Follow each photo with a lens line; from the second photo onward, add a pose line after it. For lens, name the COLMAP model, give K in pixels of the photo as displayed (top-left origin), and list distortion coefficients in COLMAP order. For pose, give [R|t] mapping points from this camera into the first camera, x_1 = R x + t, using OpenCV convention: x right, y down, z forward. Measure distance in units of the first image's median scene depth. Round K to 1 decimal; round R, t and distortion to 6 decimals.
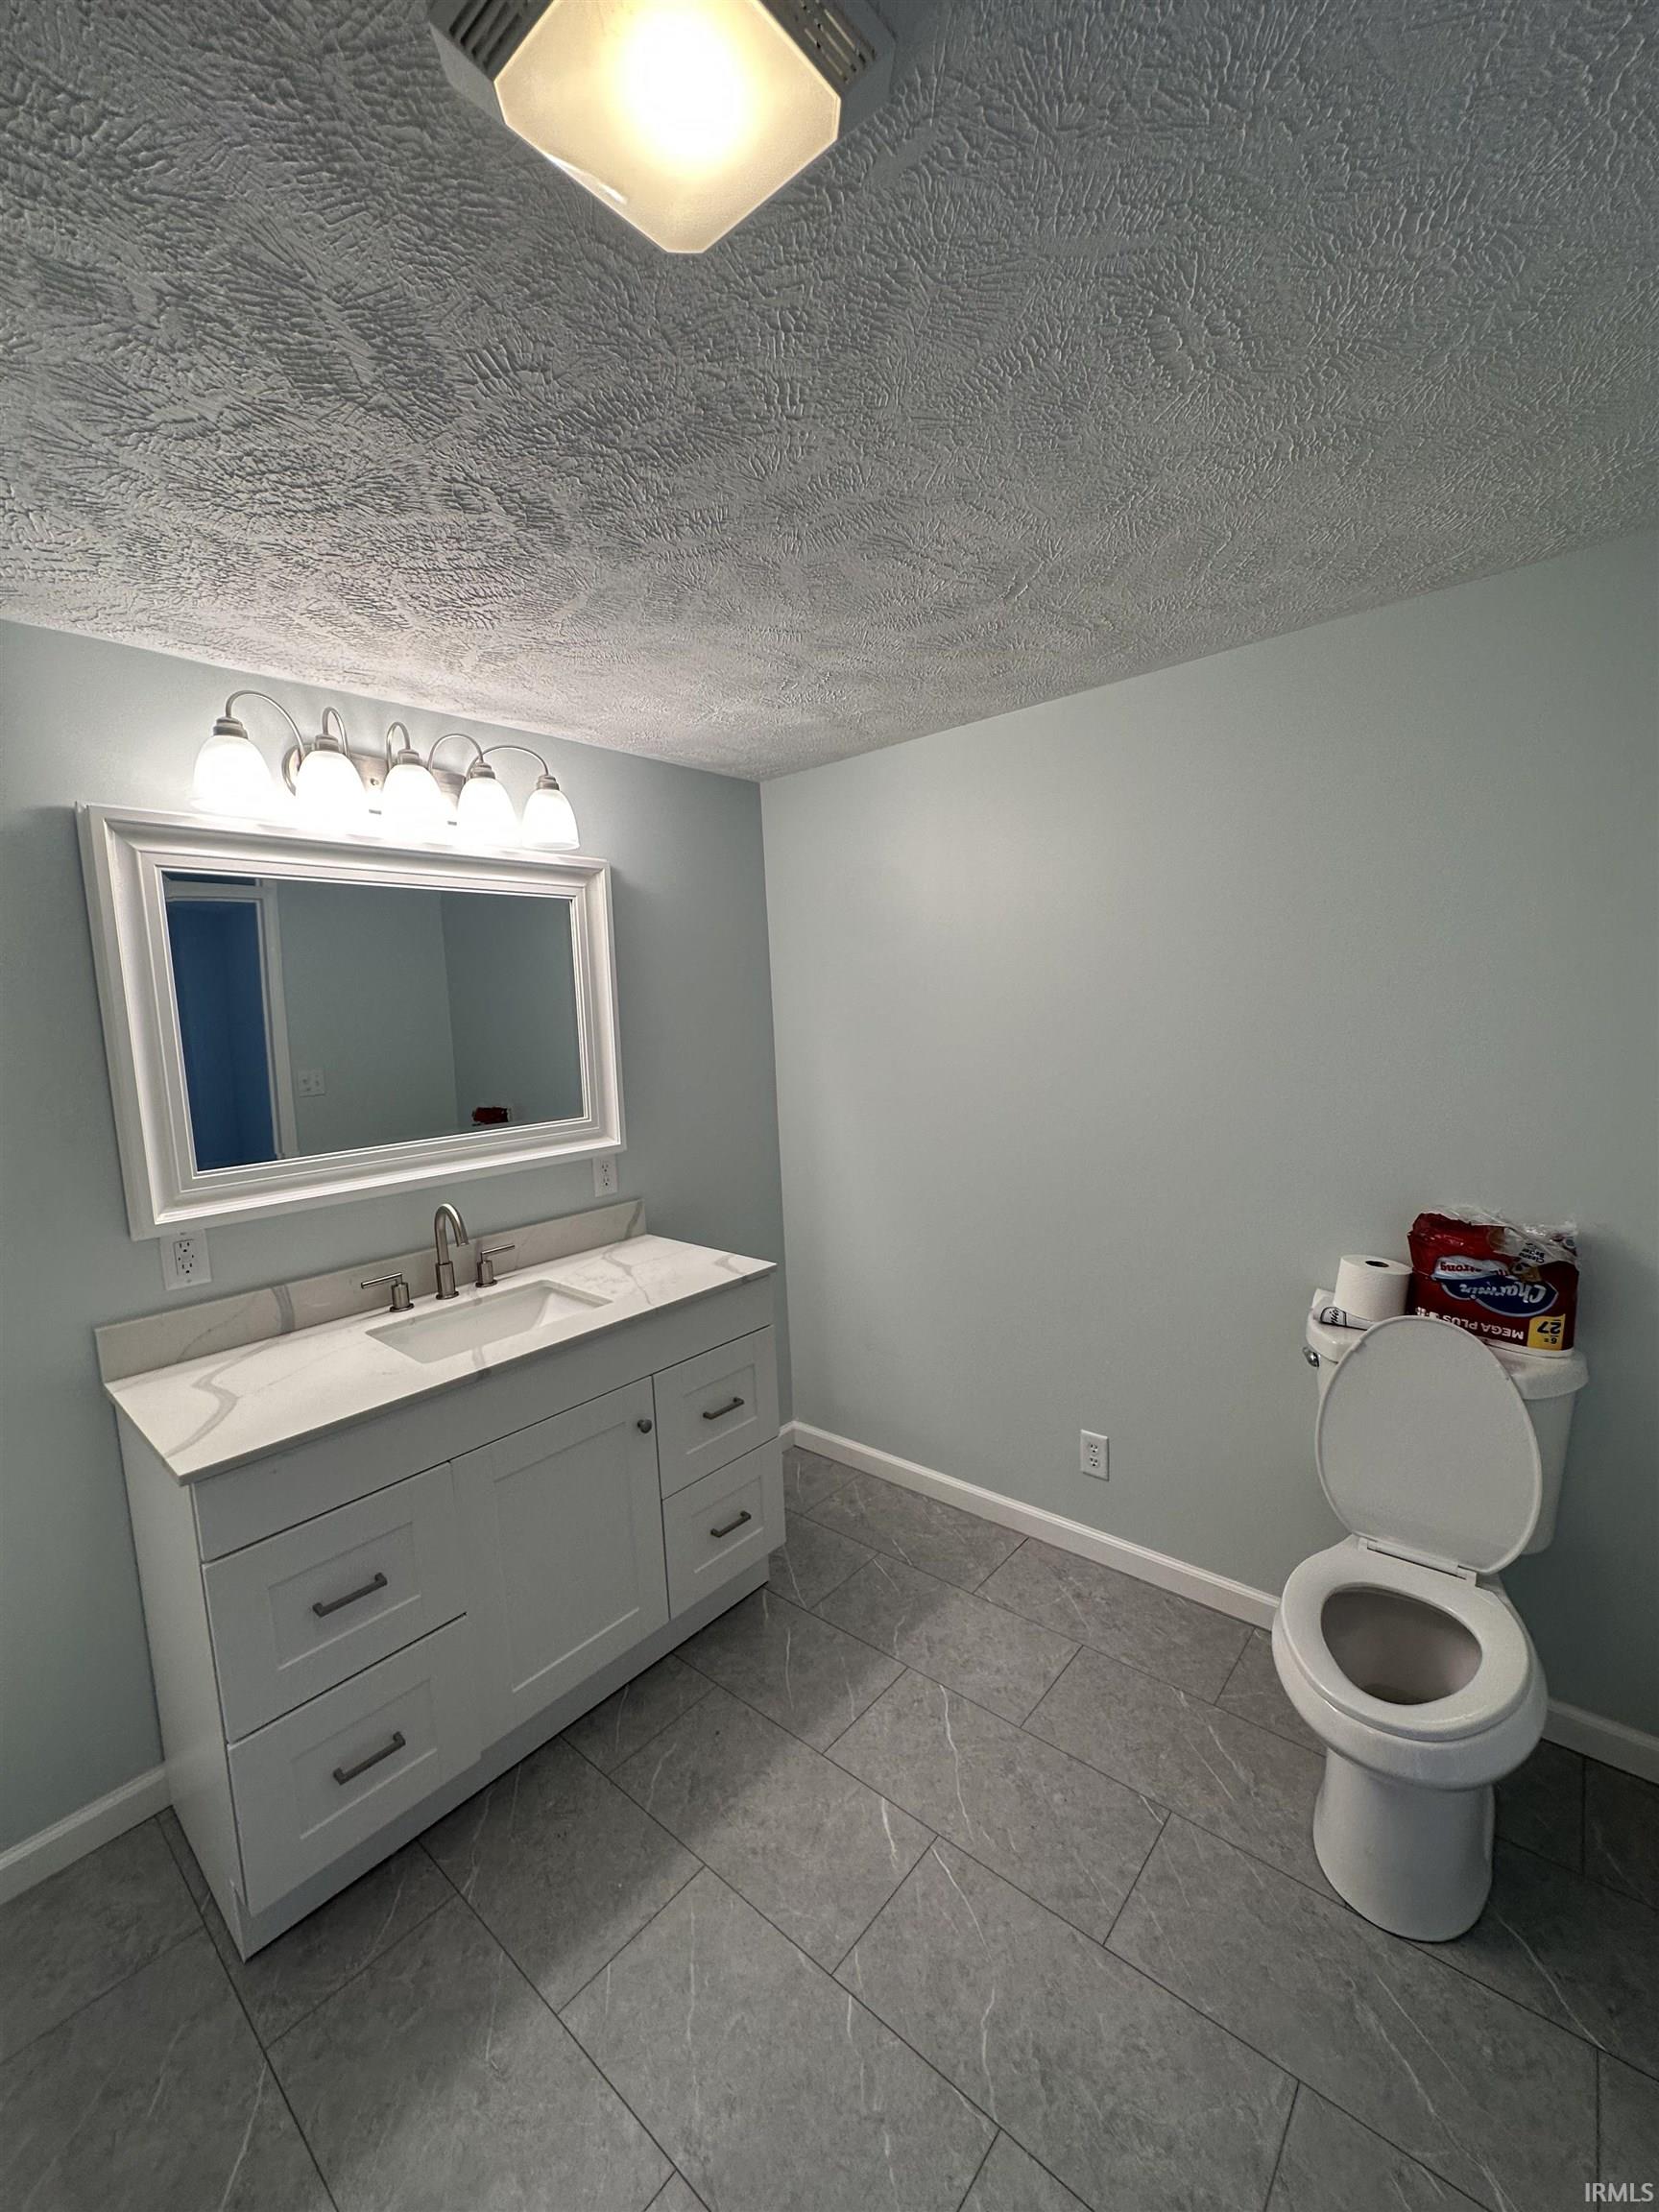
lens RADIAL K [[876.4, 0, 830.4], [0, 876.4, 1101.9], [0, 0, 1]] dist [-0.003338, 0.000299]
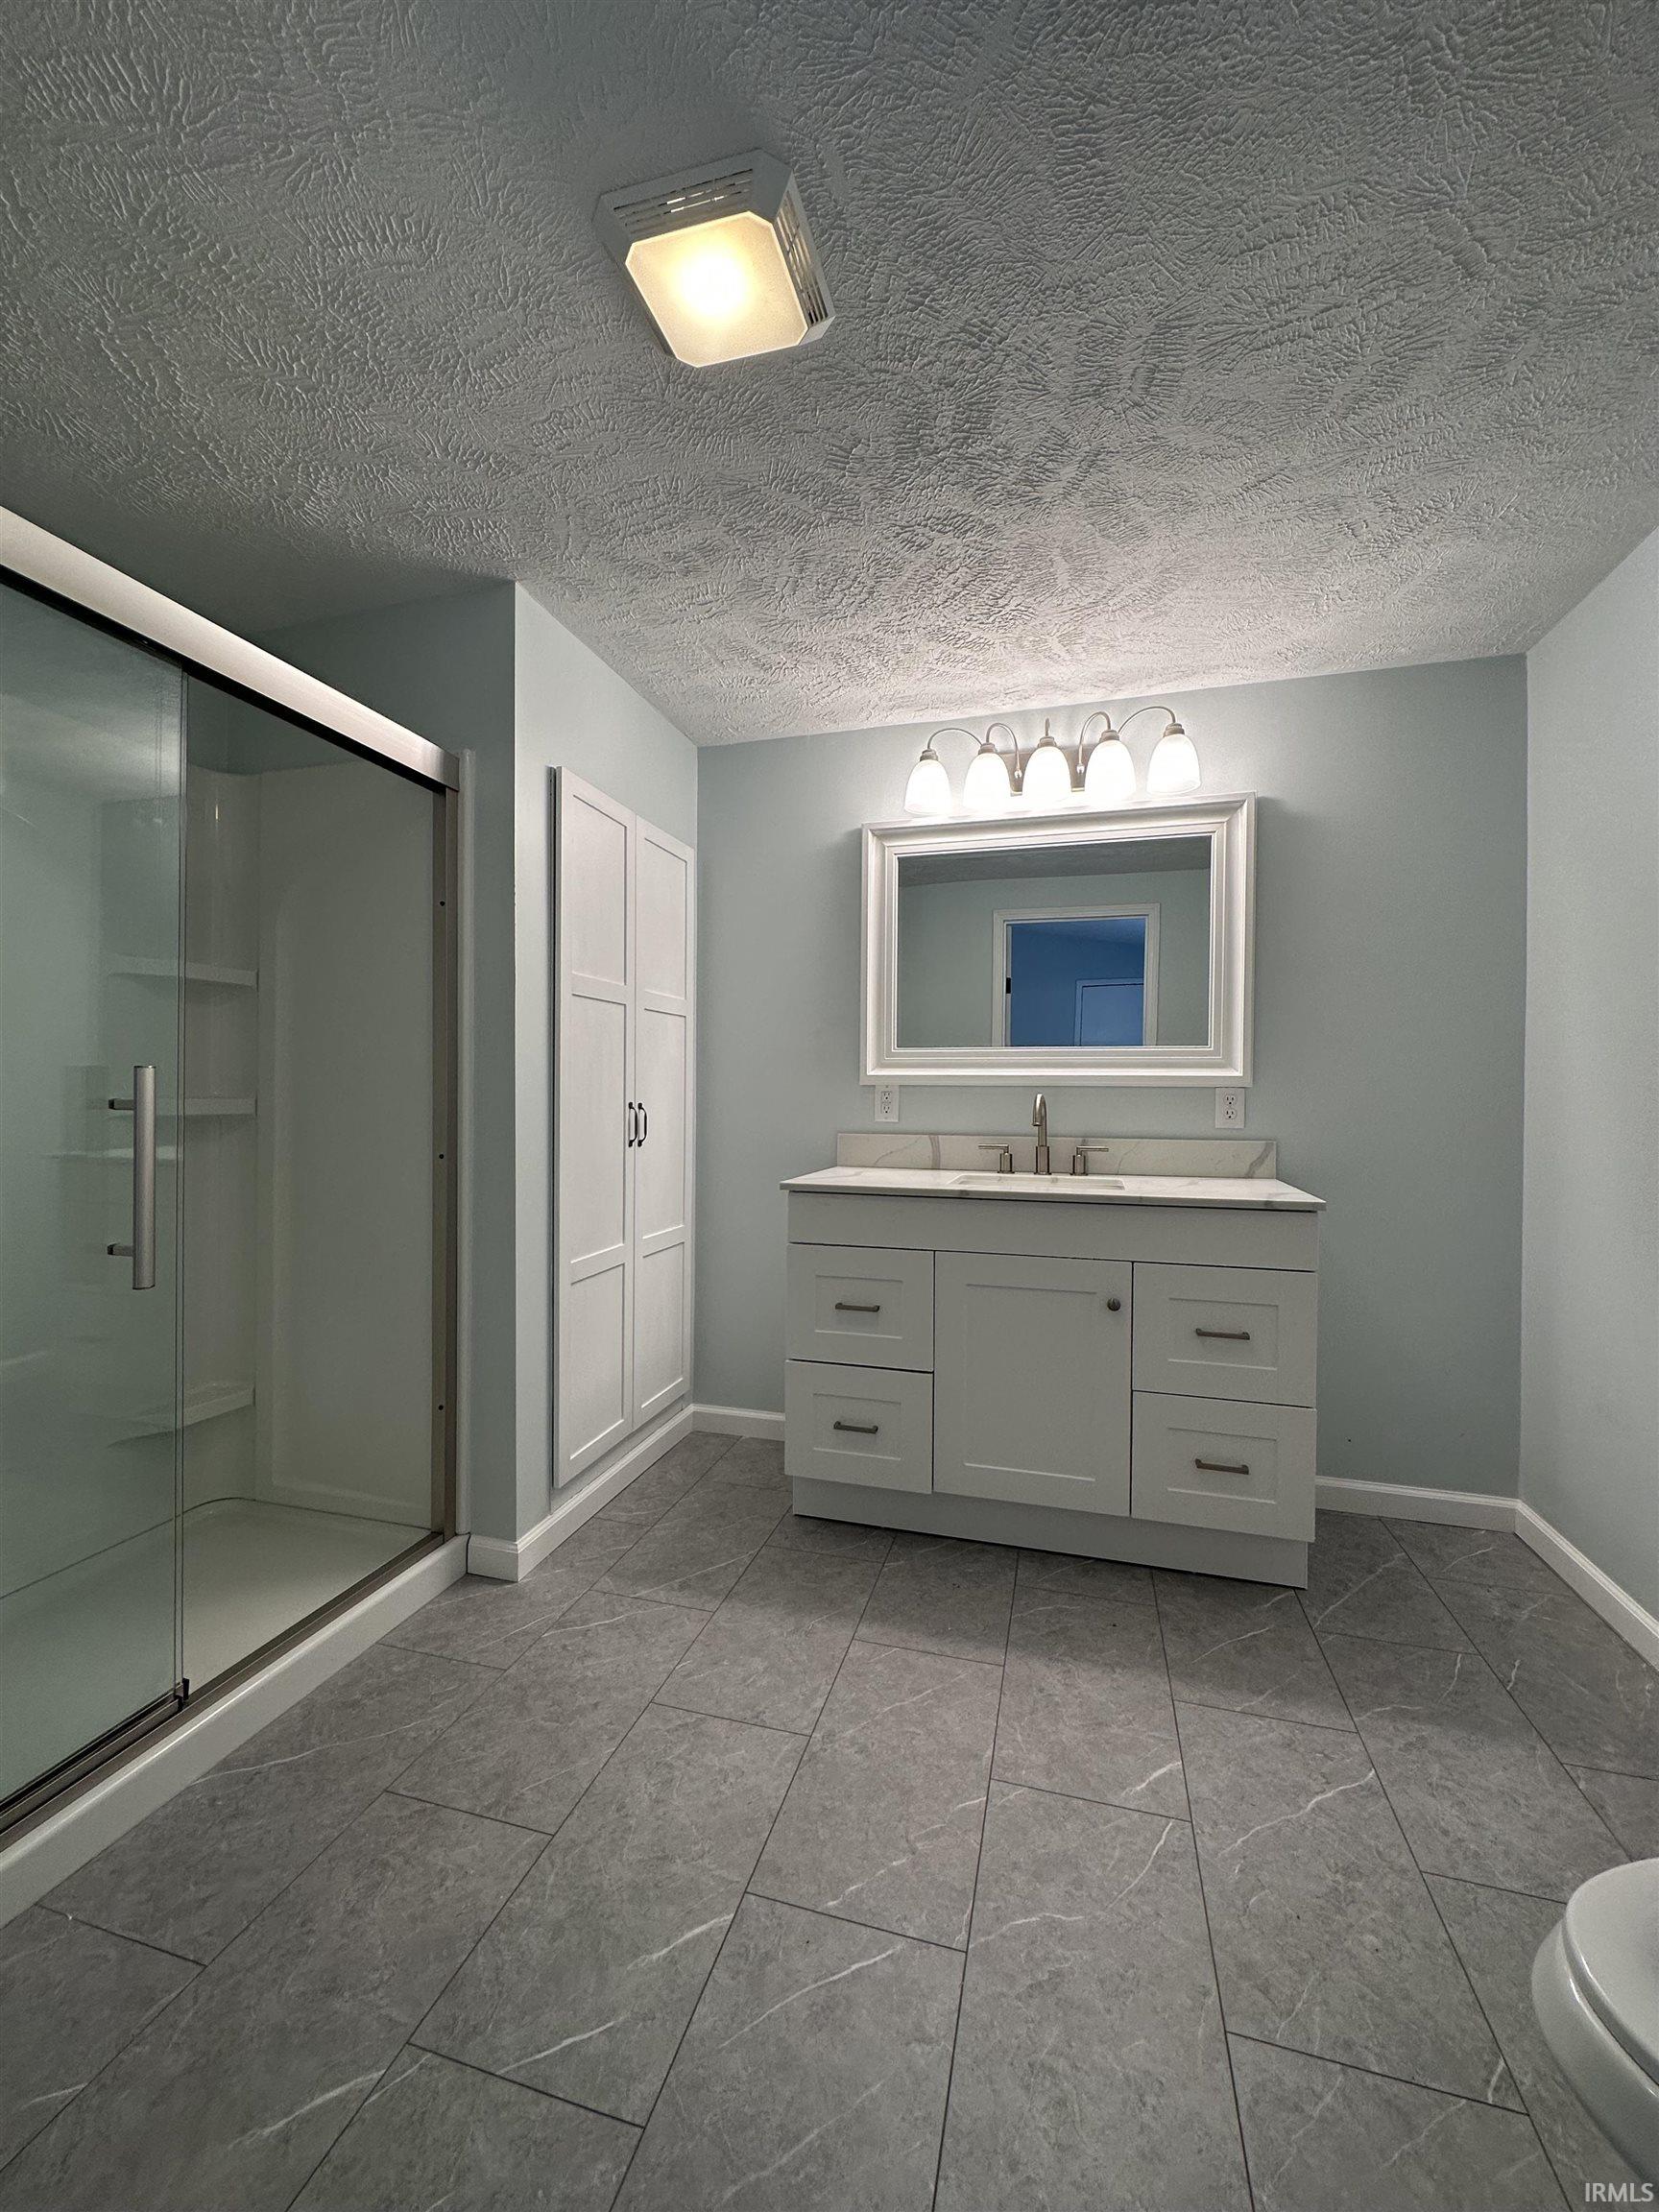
lens RADIAL K [[876.4, 0, 830.4], [0, 876.4, 1101.9], [0, 0, 1]] dist [-0.003338, 0.000299]
pose [[0.422551, 0.054821, -0.904680, 0.599724], [-0.125095, 0.992143, 0.001693, 0.175690], [0.897665, 0.112455, 0.426089, 0.228509]]
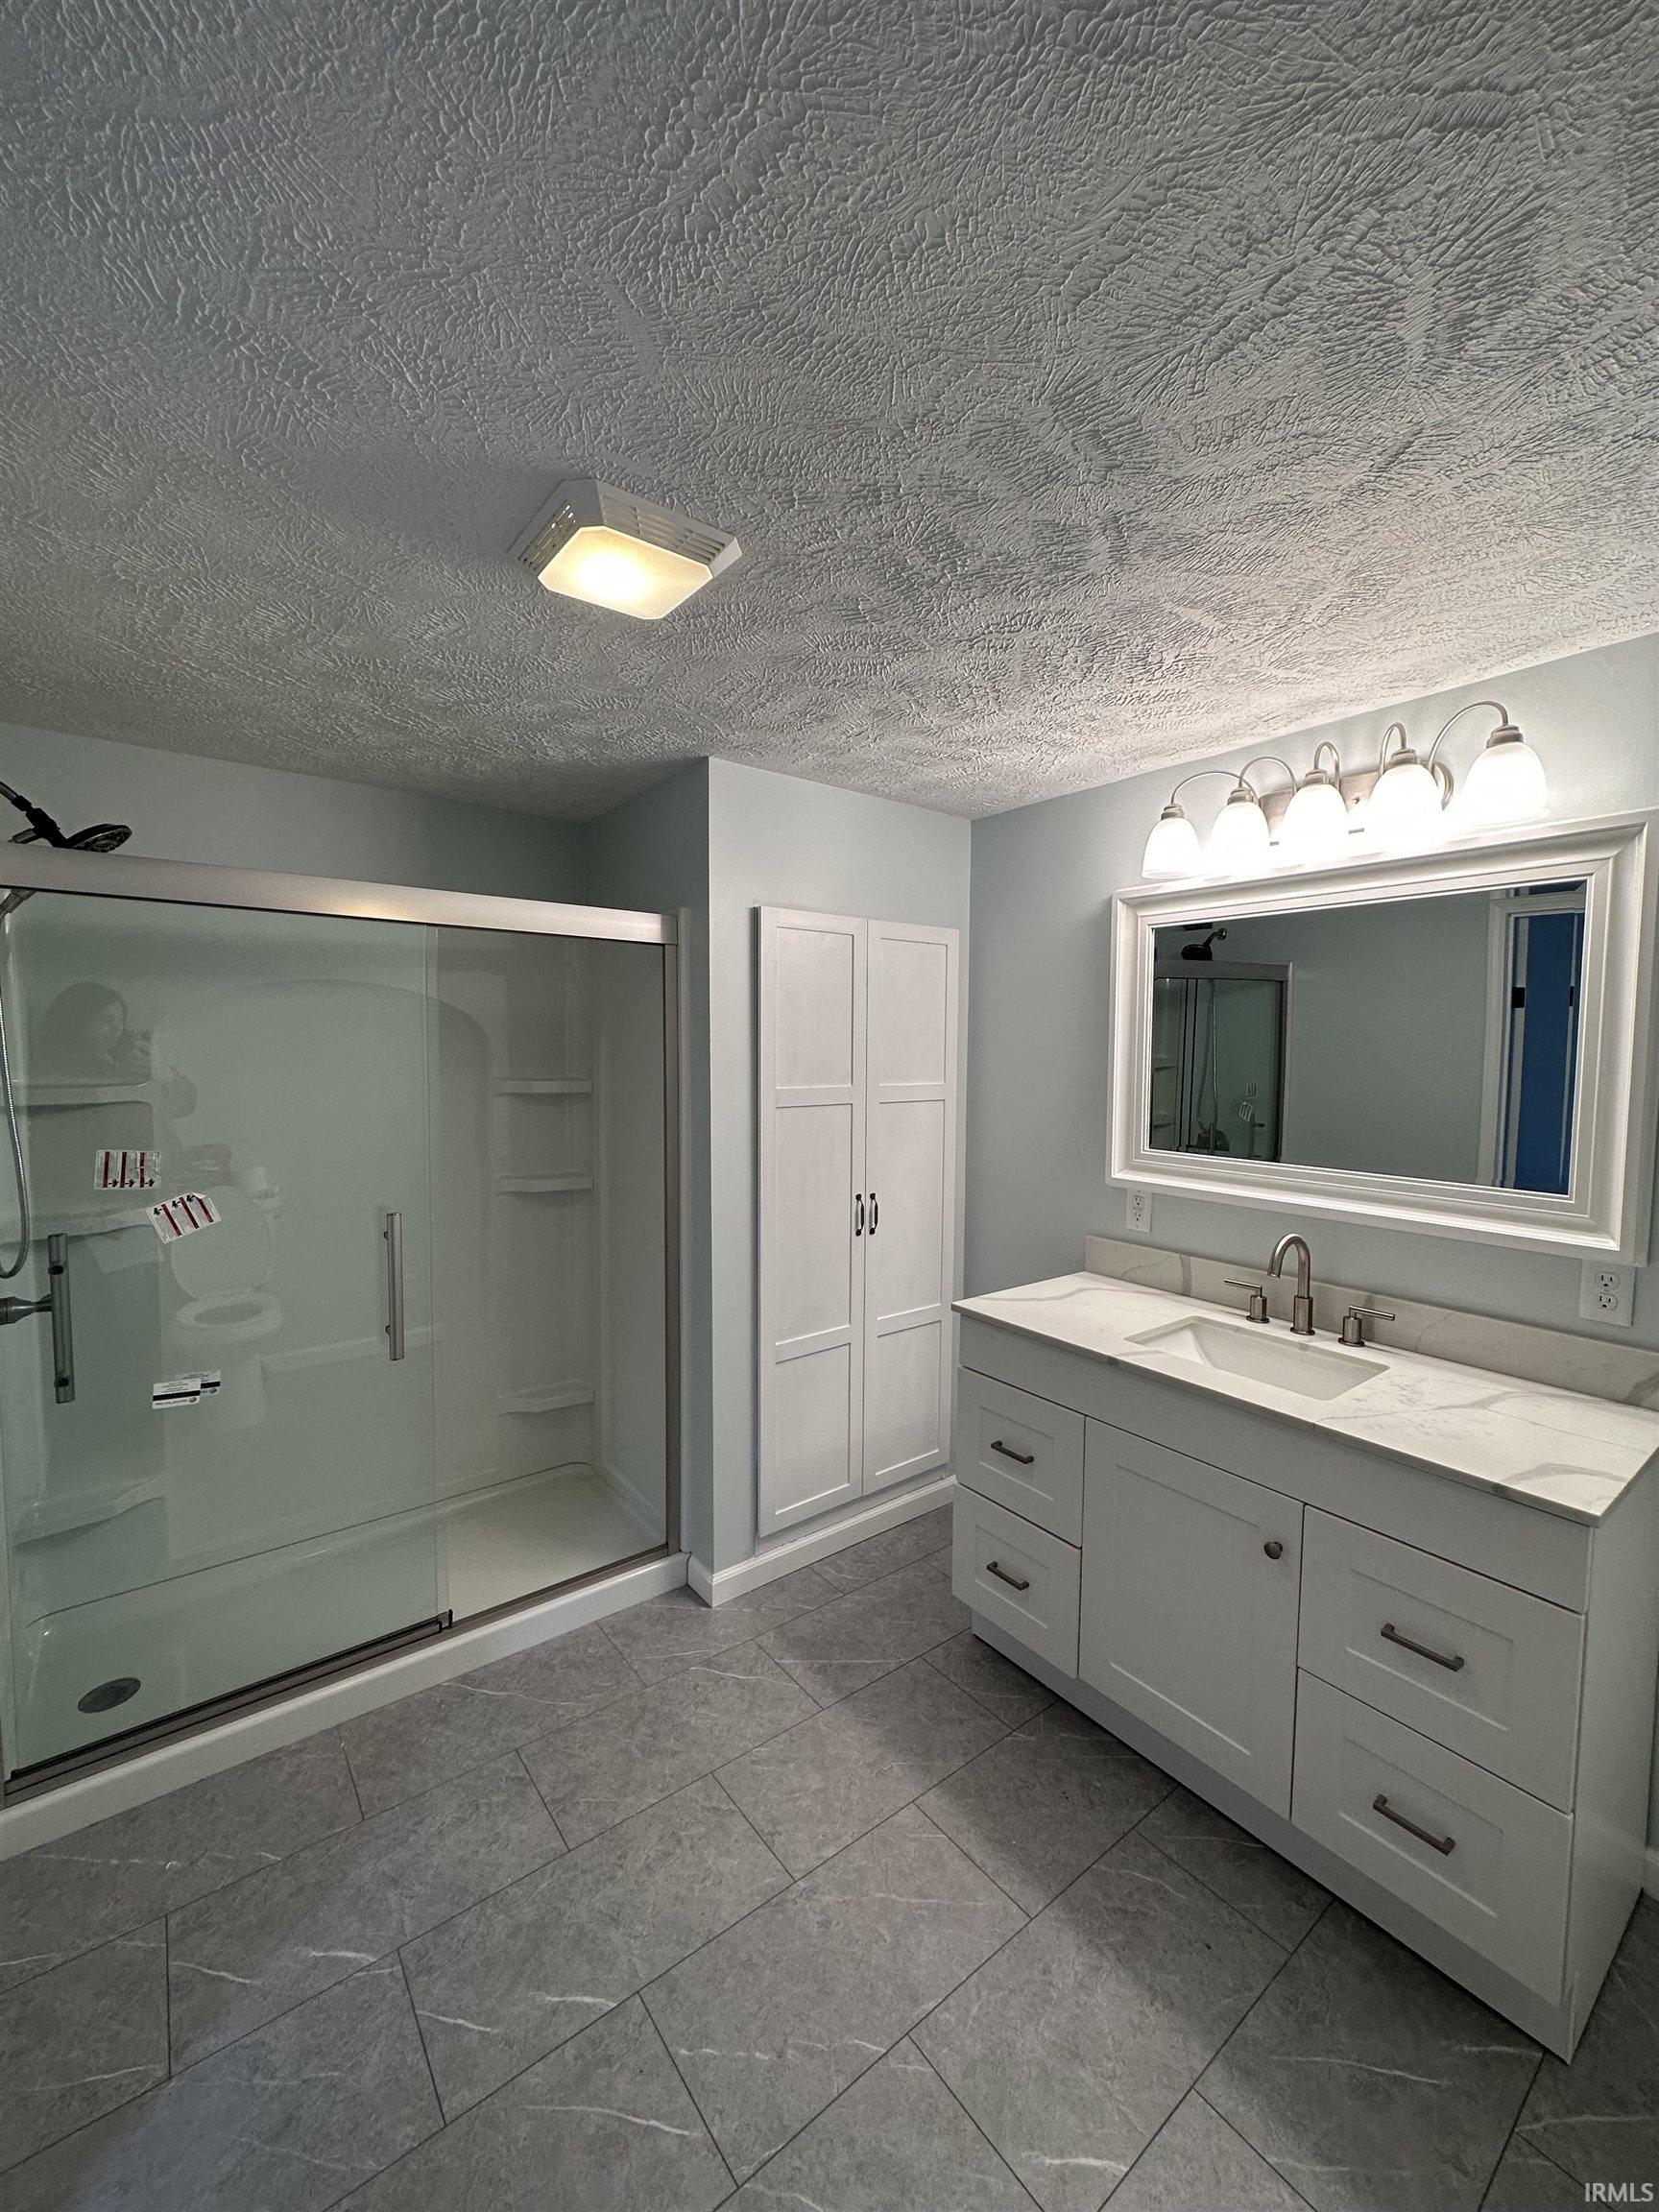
lens RADIAL K [[876.4, 0, 830.4], [0, 876.4, 1101.9], [0, 0, 1]] dist [-0.003338, 0.000299]
pose [[-0.196108, 0.103966, -0.975055, 0.640020], [-0.106793, 0.986185, 0.126631, -0.103621], [0.974750, 0.128962, -0.182296, 0.715144]]
